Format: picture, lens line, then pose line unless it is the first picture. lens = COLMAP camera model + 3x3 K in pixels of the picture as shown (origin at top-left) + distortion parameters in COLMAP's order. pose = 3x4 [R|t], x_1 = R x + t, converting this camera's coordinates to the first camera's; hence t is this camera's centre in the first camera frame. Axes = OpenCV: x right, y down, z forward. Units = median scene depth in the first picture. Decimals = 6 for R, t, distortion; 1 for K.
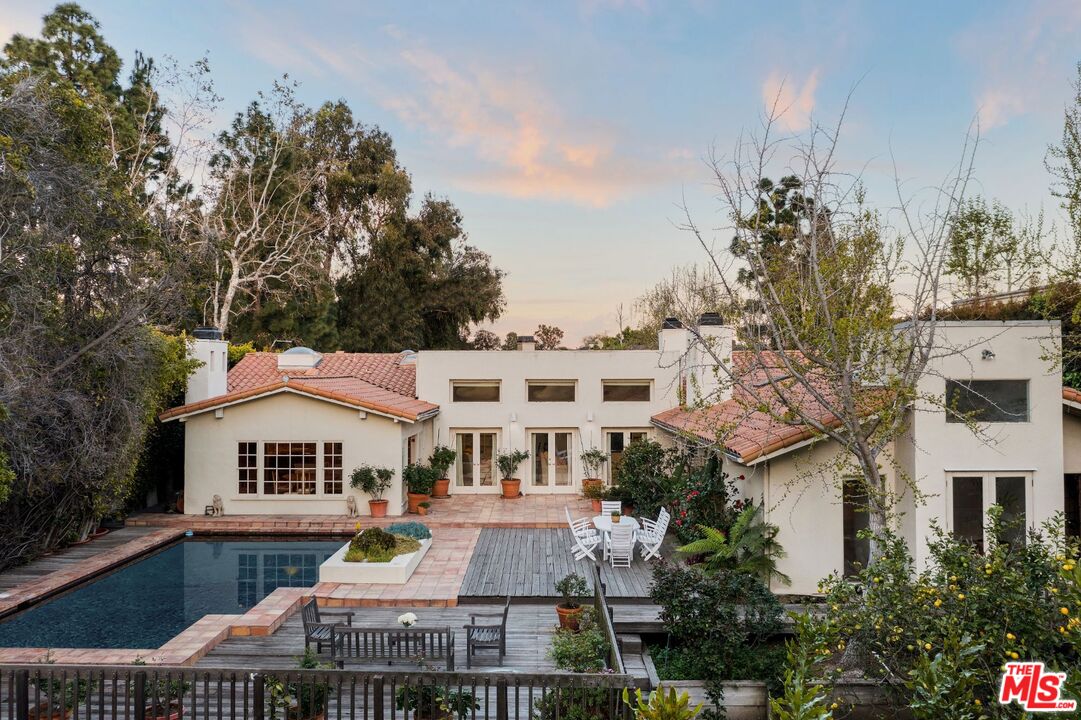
lens RADIAL K [[840.8, 0, 531.9], [0, 840.8, 358.8], [0, 0, 1]] dist [-0.033940, 0.014805]
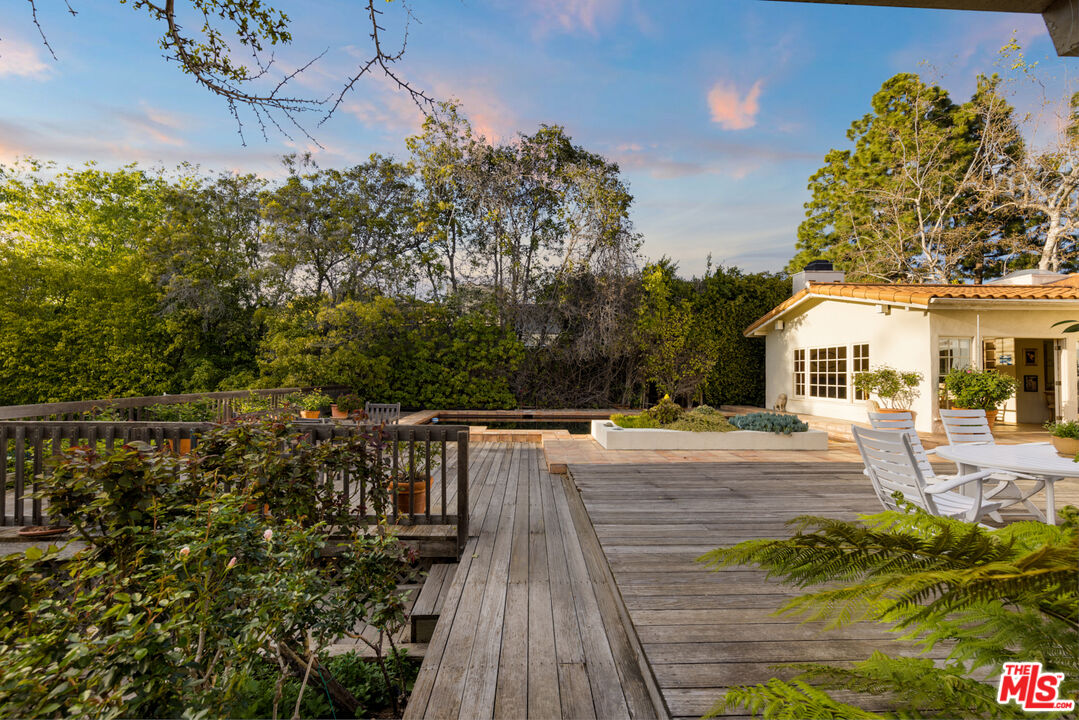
lens RADIAL K [[423.9, 0, 538.6], [0, 423.9, 364.3], [0, 0, 1]] dist [-0.000963, 0.000254]
pose [[0.043096, -0.021134, -0.998847, 0.183396], [0.017374, 0.999641, -0.020401, 0.107430], [0.998920, -0.016474, 0.043448, 0.536498]]
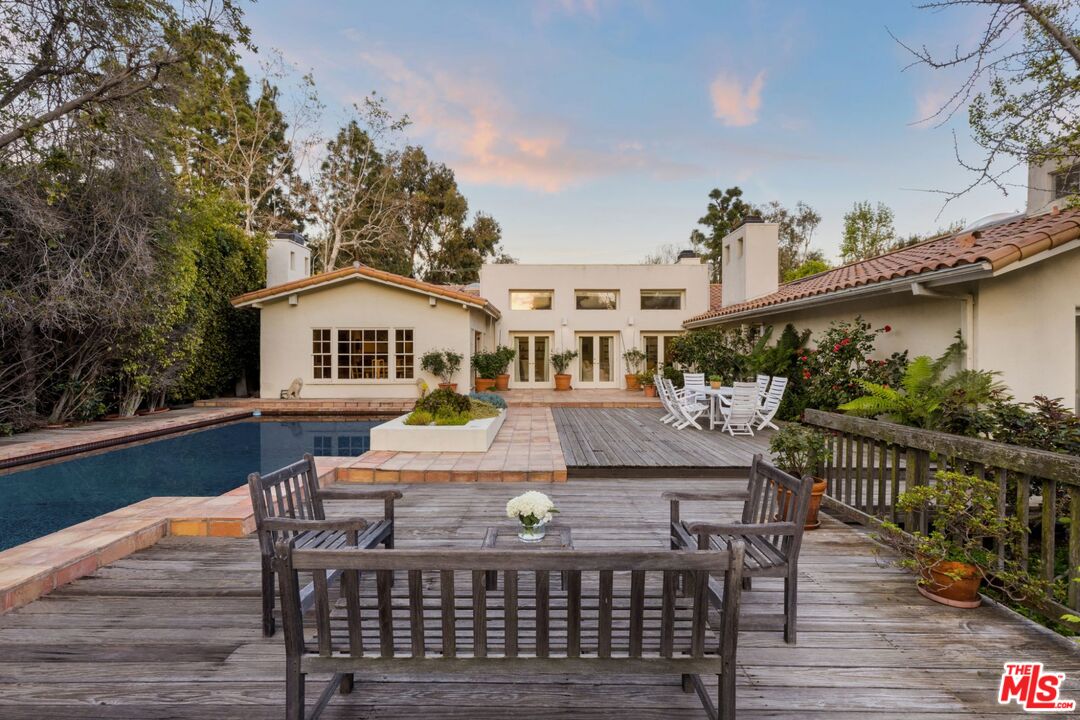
lens RADIAL K [[488.4, 0, 542.1], [0, 488.4, 359.1], [0, 0, 1]] dist [0.004681, -0.001596]
pose [[0.999895, 0.001071, 0.014466, -0.062984], [-0.001544, 0.999465, 0.032662, 0.100037], [-0.014424, -0.032681, 0.999362, 0.330909]]
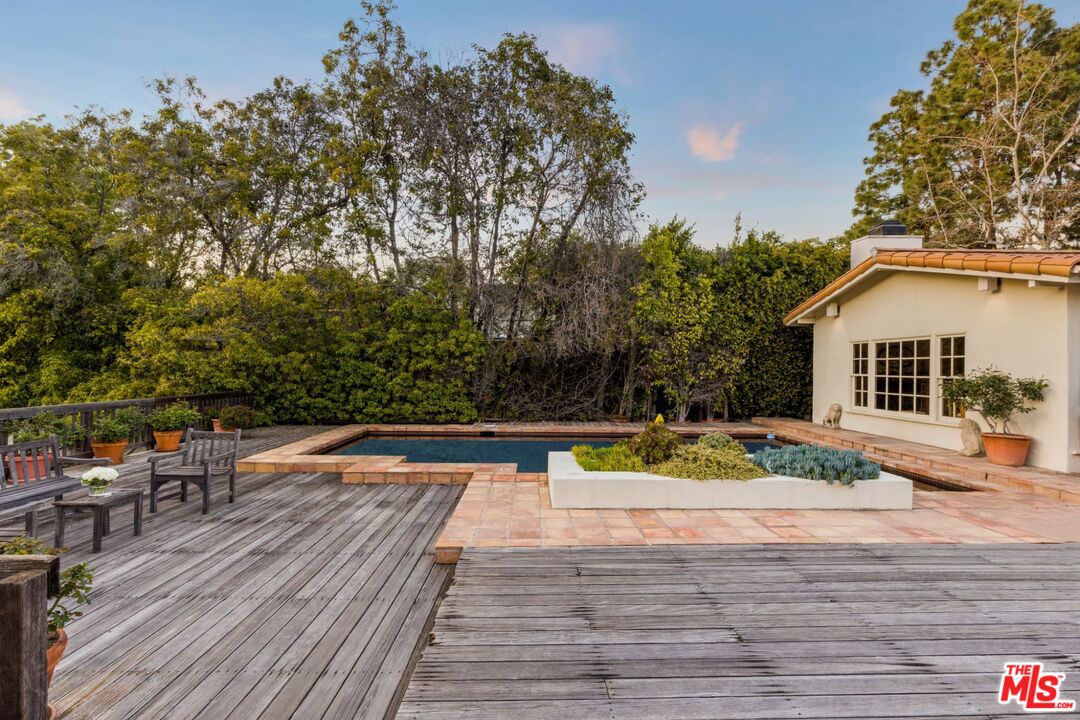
lens RADIAL K [[488.4, 0, 540.0], [0, 488.4, 364.8], [0, 0, 1]] dist [0.004681, -0.001596]
pose [[0.025392, -0.003920, -0.999670, 0.109825], [0.016787, 0.999853, -0.003494, 0.100539], [0.999537, -0.016692, 0.025454, 0.580606]]
